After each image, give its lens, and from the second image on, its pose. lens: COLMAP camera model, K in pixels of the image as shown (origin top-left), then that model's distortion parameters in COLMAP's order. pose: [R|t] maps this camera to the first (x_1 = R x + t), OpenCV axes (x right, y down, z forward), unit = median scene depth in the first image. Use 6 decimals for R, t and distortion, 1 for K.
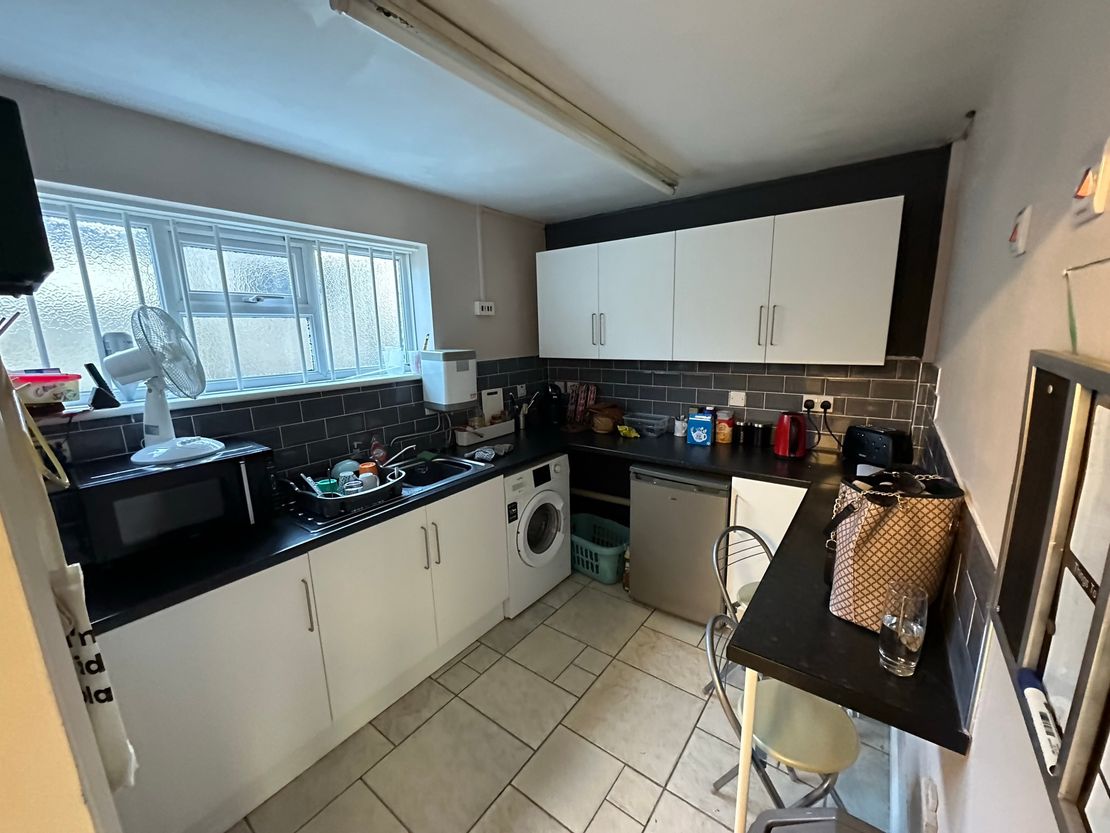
lens RADIAL K [[442.6, 0, 552.2], [0, 442.6, 421.2], [0, 0, 1]] dist [-0.005996, 0.002985]
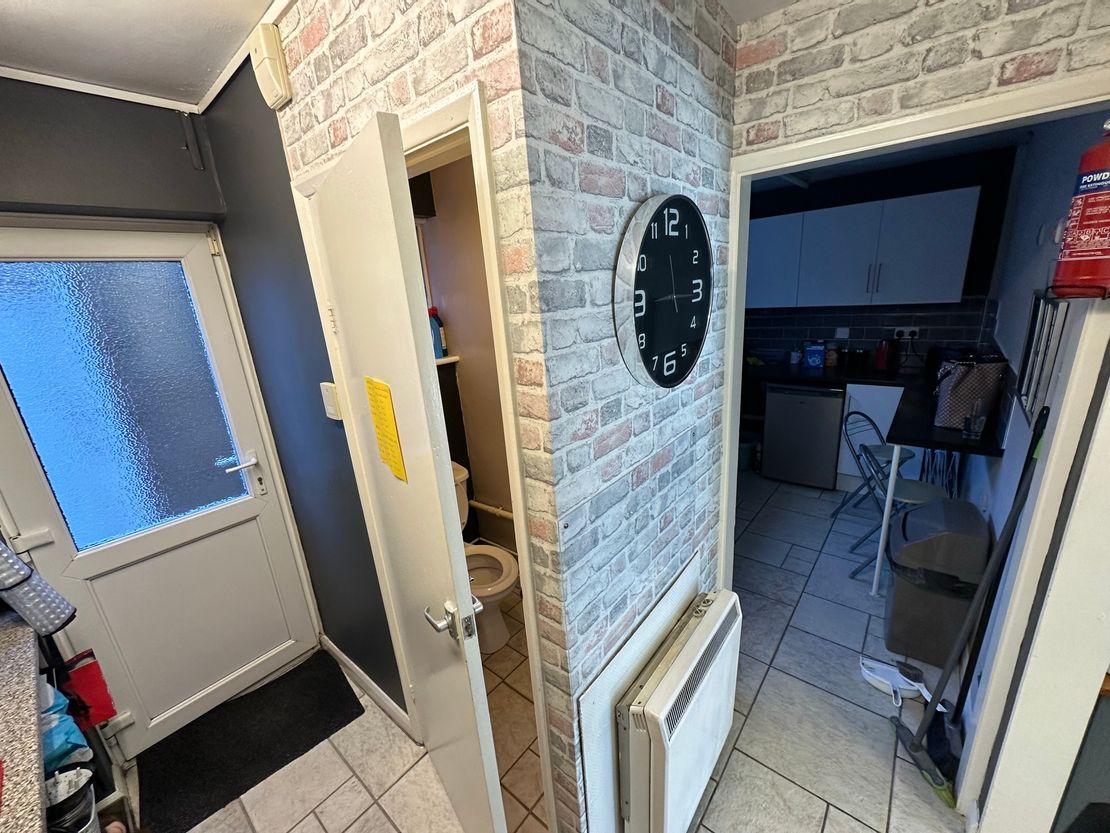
lens RADIAL K [[442.6, 0, 554.6], [0, 442.6, 420.7], [0, 0, 1]] dist [-0.005996, 0.002985]
pose [[0.997359, -0.028194, -0.066941, -0.469773], [0.034067, 0.995513, 0.088278, 0.082772], [0.064151, -0.090325, 0.993844, -0.540728]]
